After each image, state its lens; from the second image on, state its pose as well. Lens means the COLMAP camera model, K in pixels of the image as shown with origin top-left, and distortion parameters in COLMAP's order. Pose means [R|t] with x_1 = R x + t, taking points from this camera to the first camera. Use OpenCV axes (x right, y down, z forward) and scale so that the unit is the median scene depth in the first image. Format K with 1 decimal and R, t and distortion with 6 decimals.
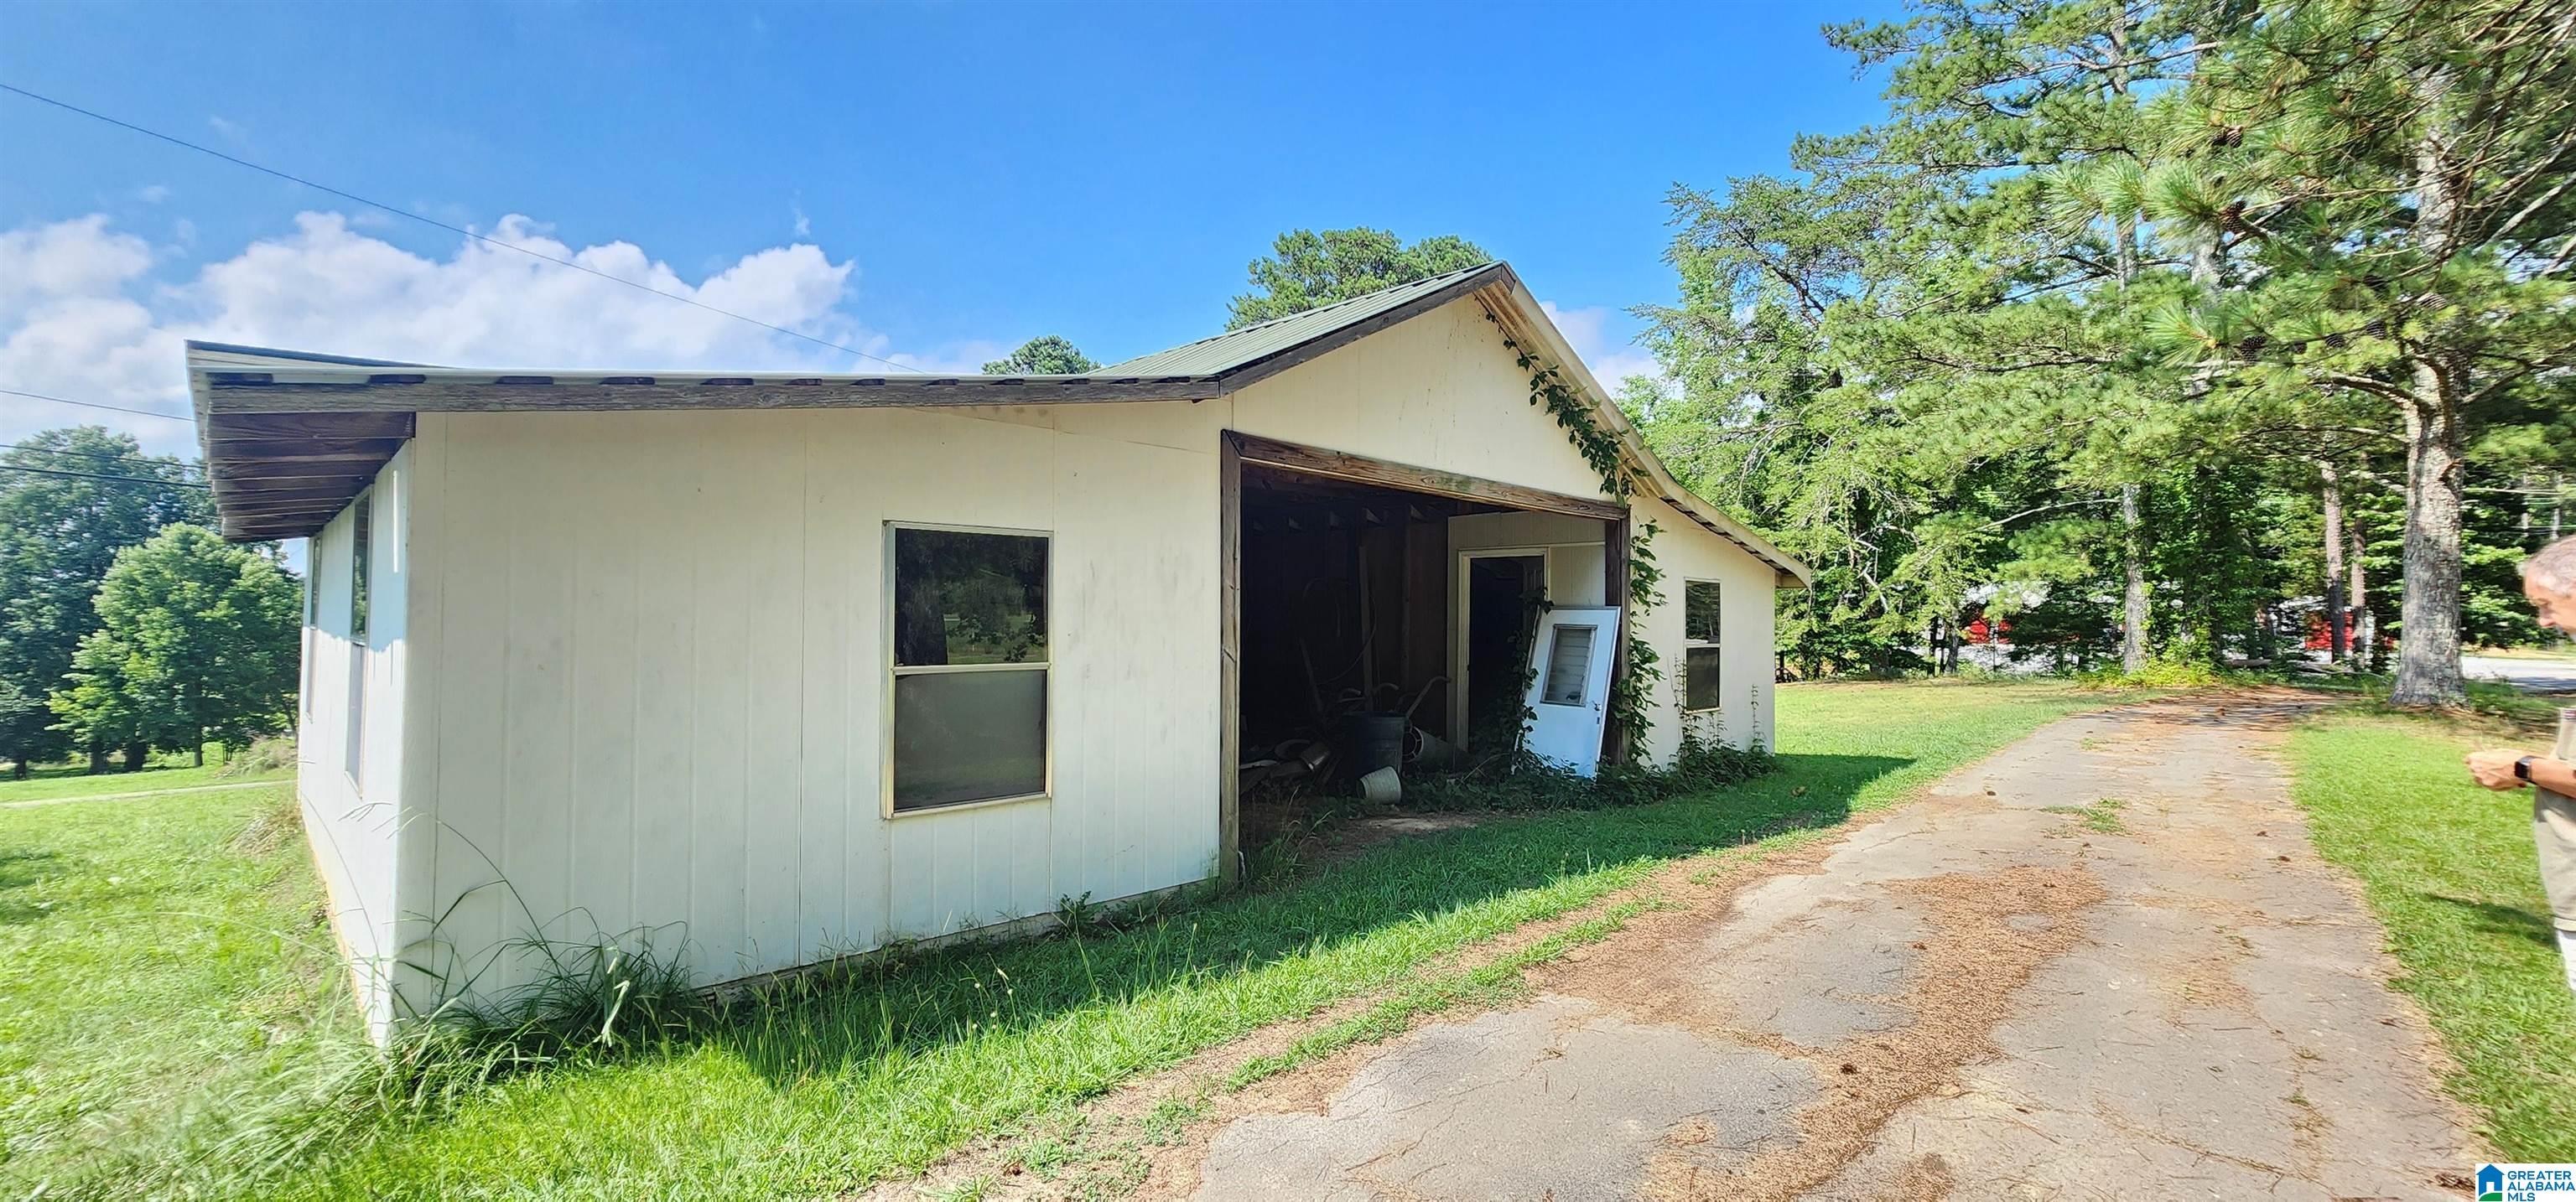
lens RADIAL K [[1064.6, 0, 1272.2], [0, 1064.6, 598.1], [0, 0, 1]] dist [0.000448, 0.003934]
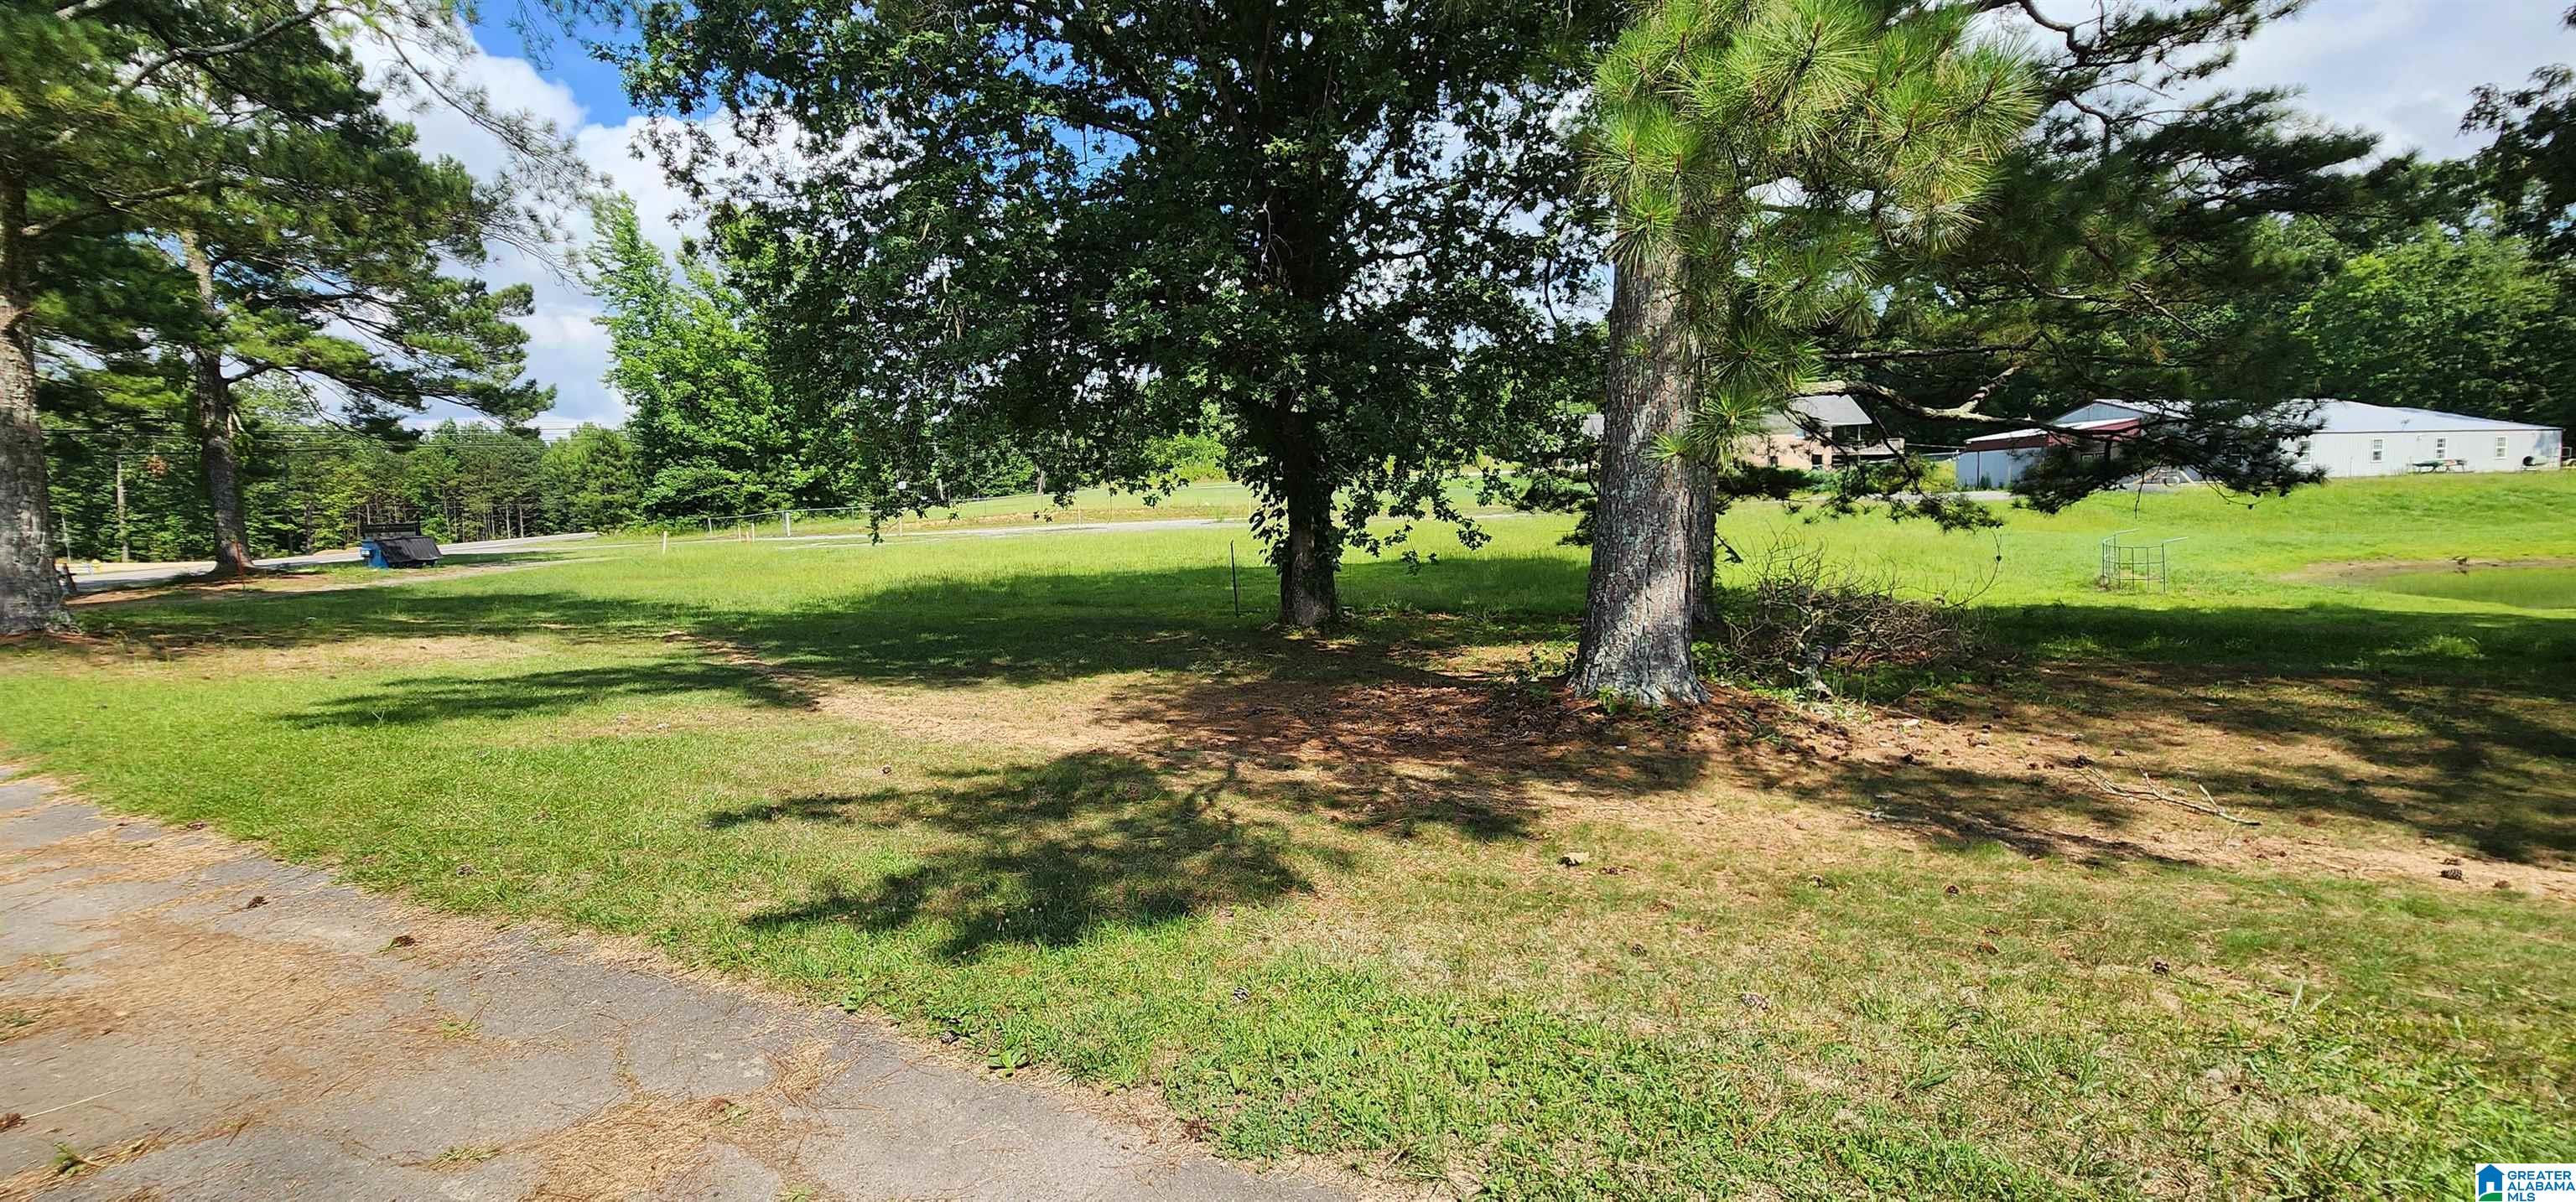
lens RADIAL K [[1064.6, 0, 1272.2], [0, 1064.6, 598.1], [0, 0, 1]] dist [0.000448, 0.003934]
pose [[-0.211479, -0.086242, 0.973570, 0.072555], [0.008461, 0.995901, 0.090058, 0.007401], [-0.977346, 0.027283, -0.209883, 0.143066]]
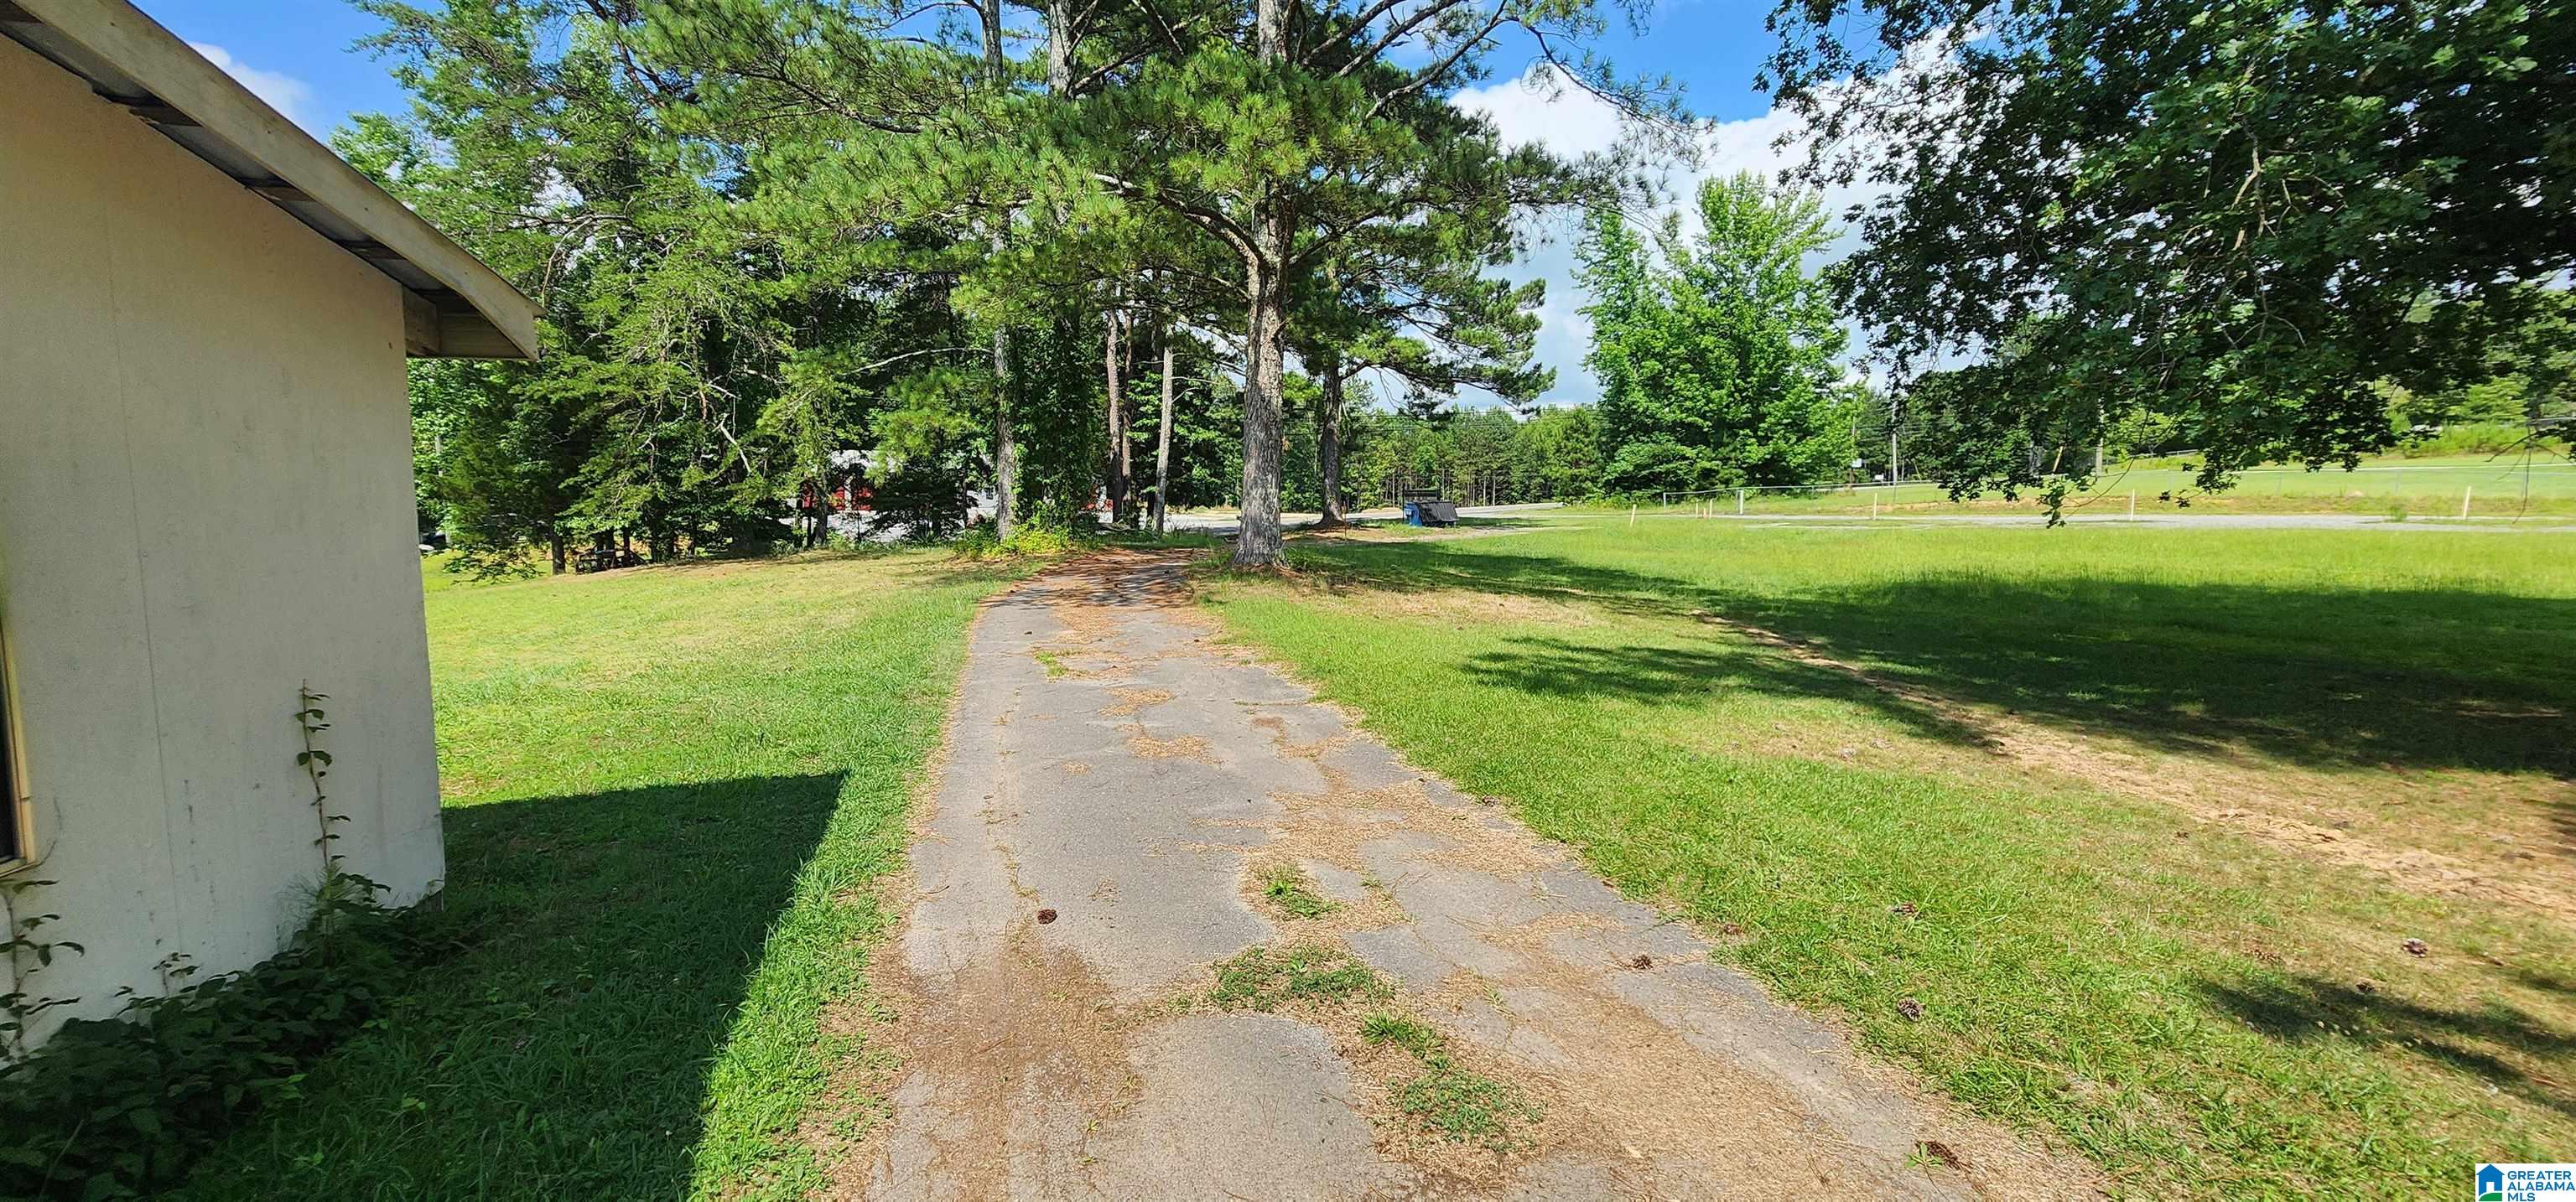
lens RADIAL K [[1064.6, 0, 1272.2], [0, 1064.6, 598.1], [0, 0, 1]] dist [0.000448, 0.003934]
pose [[0.557518, -0.085828, 0.825716, 0.119999], [-0.015008, 0.993437, 0.113395, 0.008652], [-0.830029, -0.075612, 0.552571, 0.213120]]
